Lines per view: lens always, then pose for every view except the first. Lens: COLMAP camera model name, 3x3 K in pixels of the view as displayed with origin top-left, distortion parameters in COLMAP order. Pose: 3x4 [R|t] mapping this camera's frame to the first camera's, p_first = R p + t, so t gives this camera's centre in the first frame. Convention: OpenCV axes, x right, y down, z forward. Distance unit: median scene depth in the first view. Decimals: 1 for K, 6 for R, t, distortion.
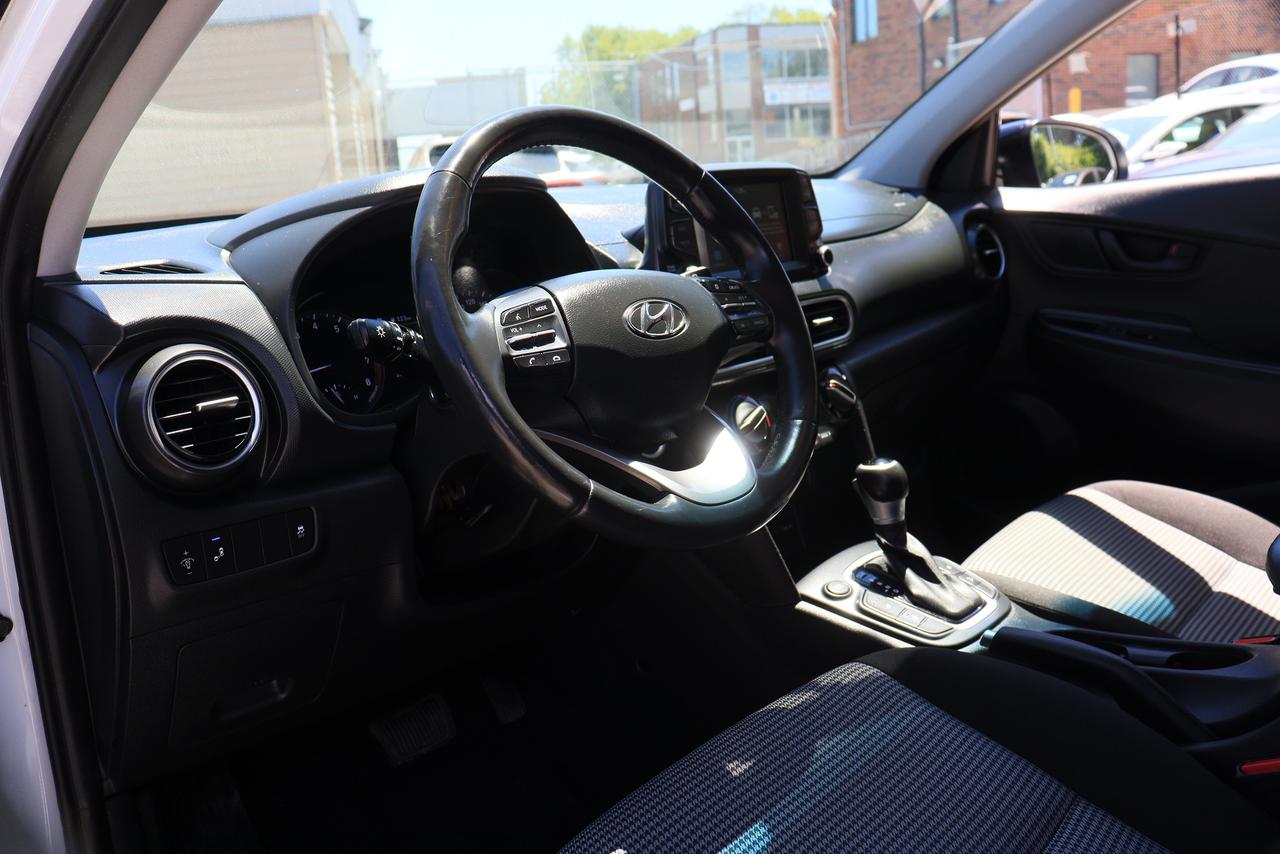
lens RADIAL K [[1058.7, 0, 640.0], [0, 1058.7, 427.0], [0, 0, 1]] dist [0.004022, 0.009519]
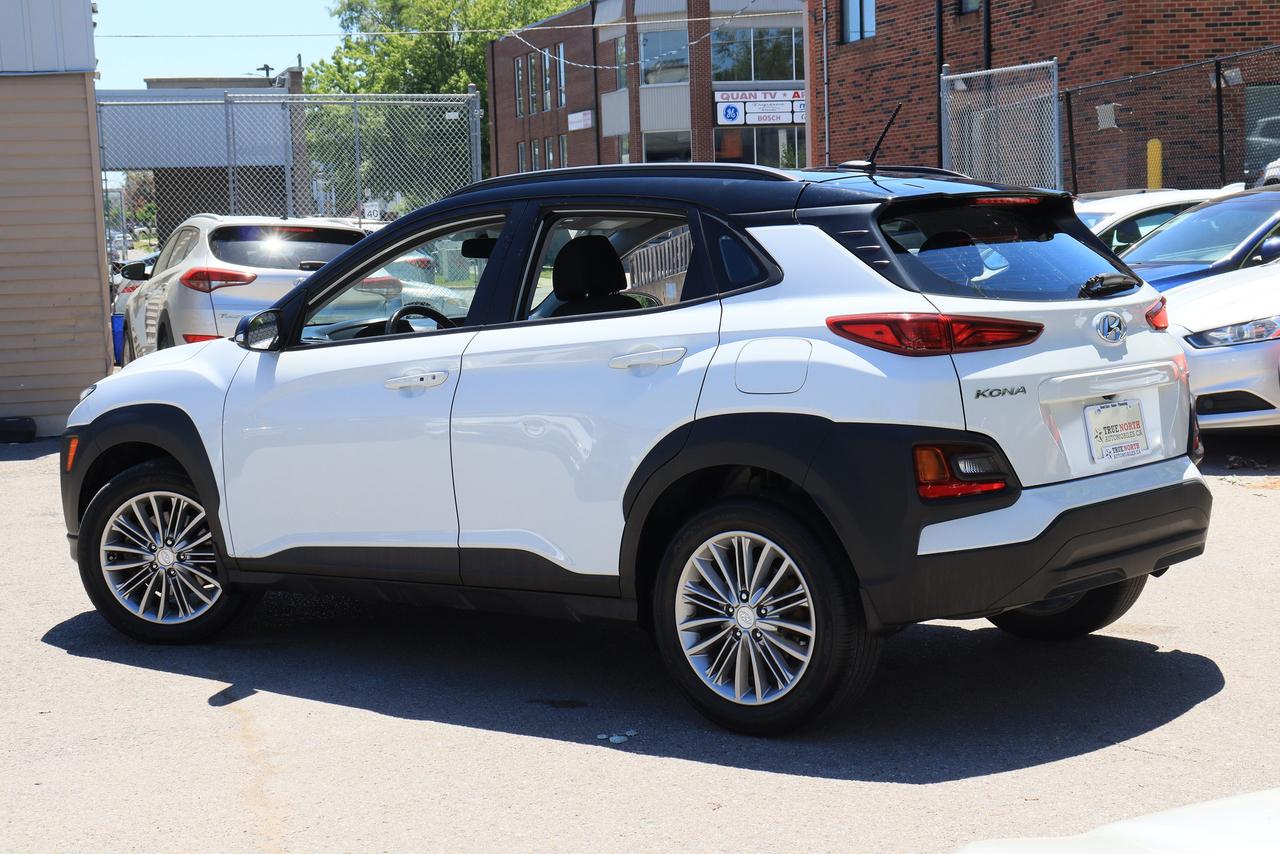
lens RADIAL K [[2027.4, 0, 640.0], [0, 2027.4, 427.0], [0, 0, 1]] dist [0.021625, -0.064544]
pose [[0.997401, 0.015215, 0.070425, 0.005054], [-0.005256, 0.990208, -0.139500, 0.024477], [-0.071858, 0.138767, 0.987715, -0.130076]]
